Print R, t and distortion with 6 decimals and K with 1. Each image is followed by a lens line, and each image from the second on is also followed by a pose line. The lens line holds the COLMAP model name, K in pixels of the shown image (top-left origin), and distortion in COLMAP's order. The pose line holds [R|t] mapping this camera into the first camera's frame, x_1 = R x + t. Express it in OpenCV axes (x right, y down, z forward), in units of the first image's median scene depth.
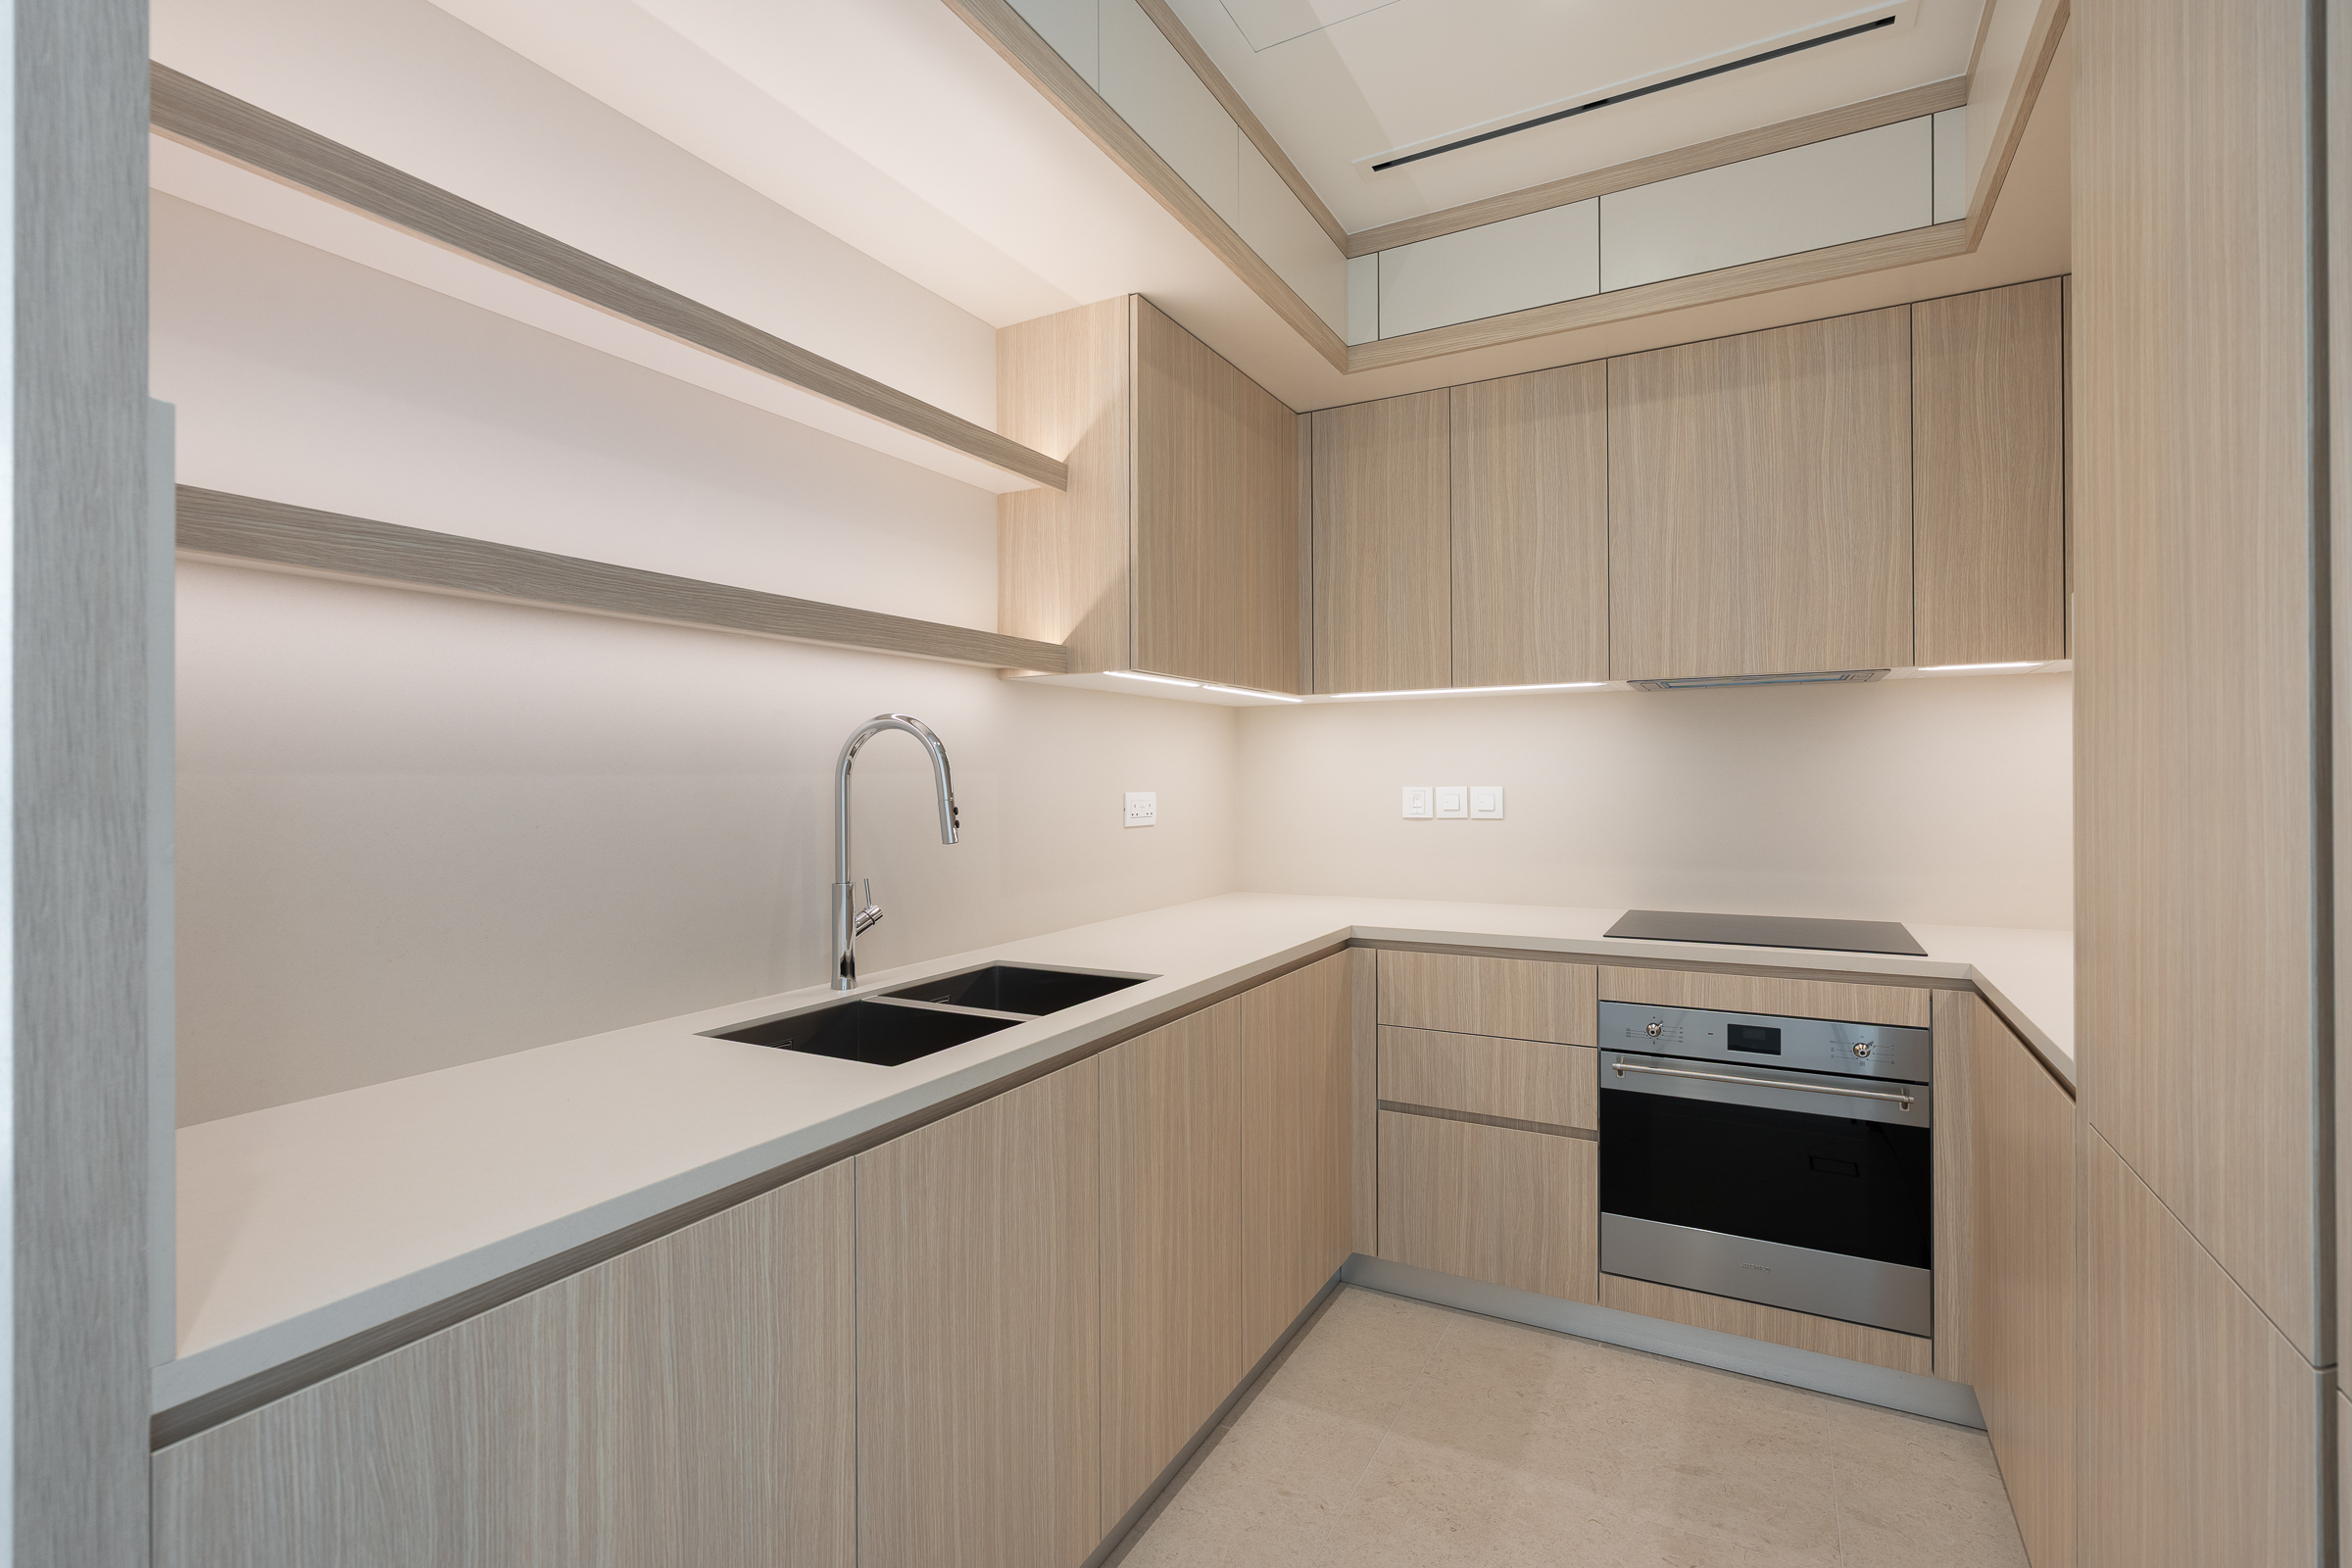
lens RADIAL K [[1081.3, 0, 1168.5], [0, 1081.3, 781.4], [0, 0, 1]] dist [-0.004556, 0.002232]
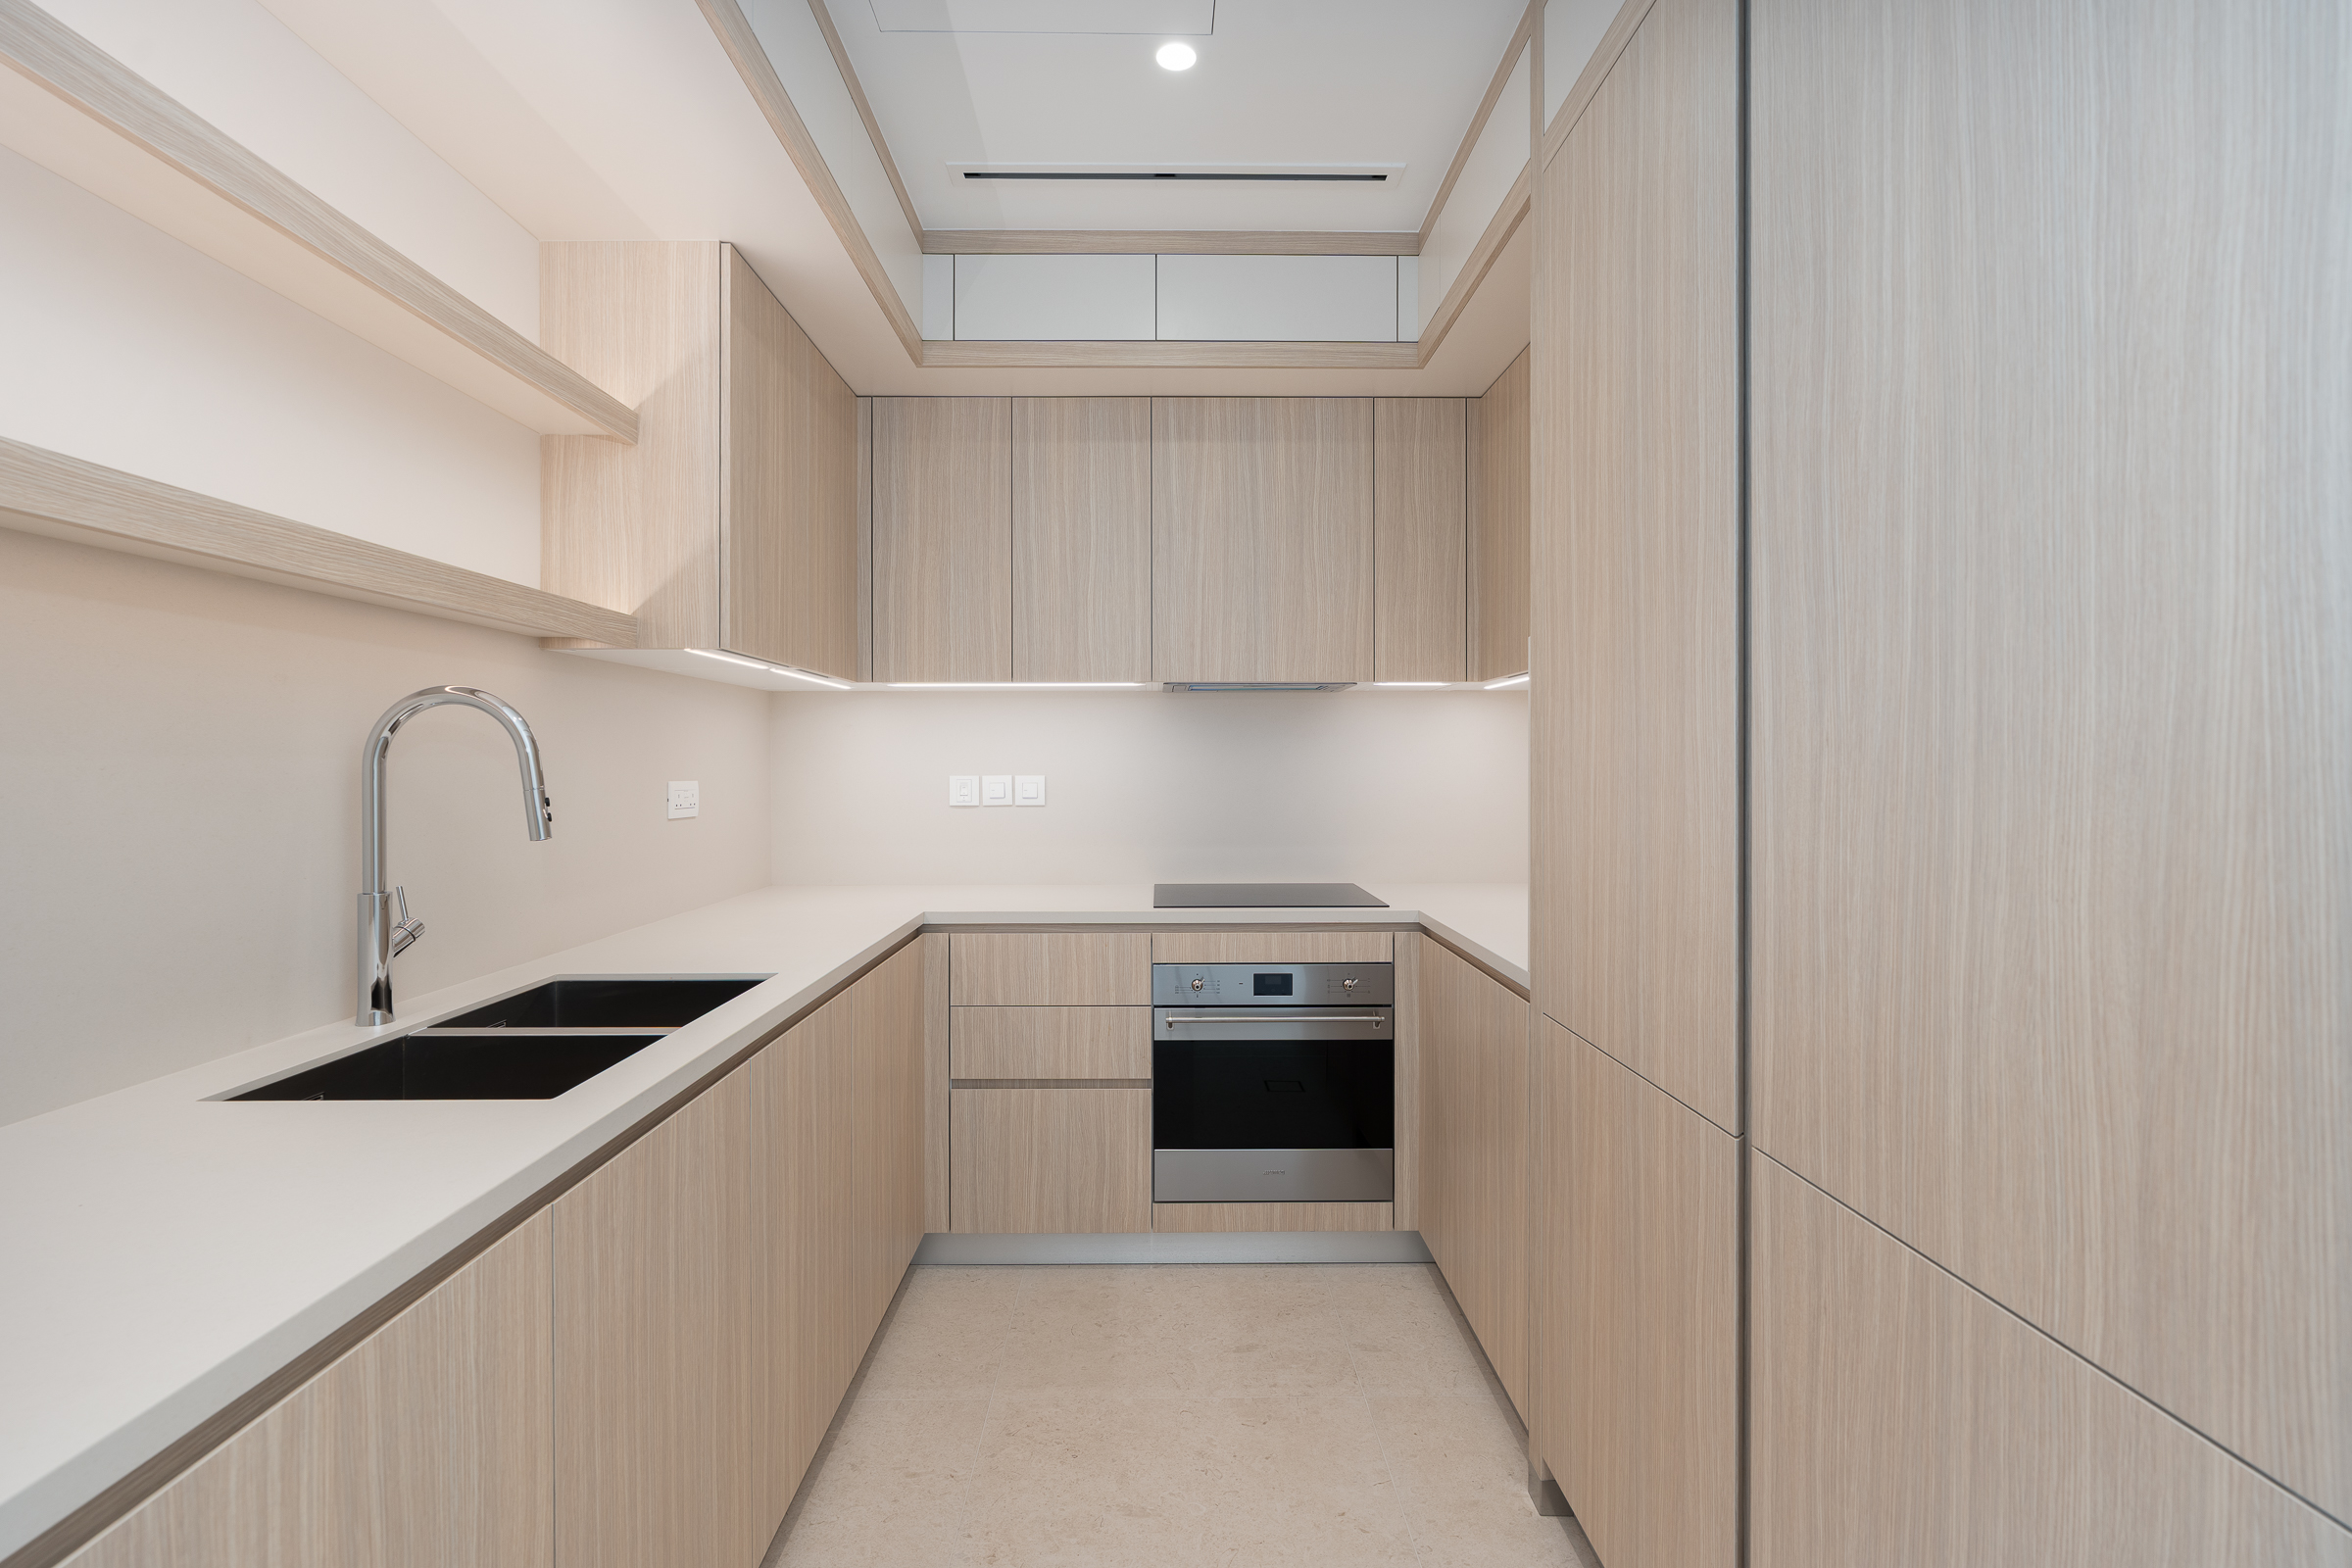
lens RADIAL K [[1081.3, 0, 1156.4], [0, 1081.3, 776.1], [0, 0, 1]] dist [-0.004556, 0.002232]
pose [[0.869900, 0.001325, 0.493225, -0.172335], [-0.003534, 0.999987, 0.003547, 0.001745], [-0.493215, -0.004829, 0.869894, 0.012007]]
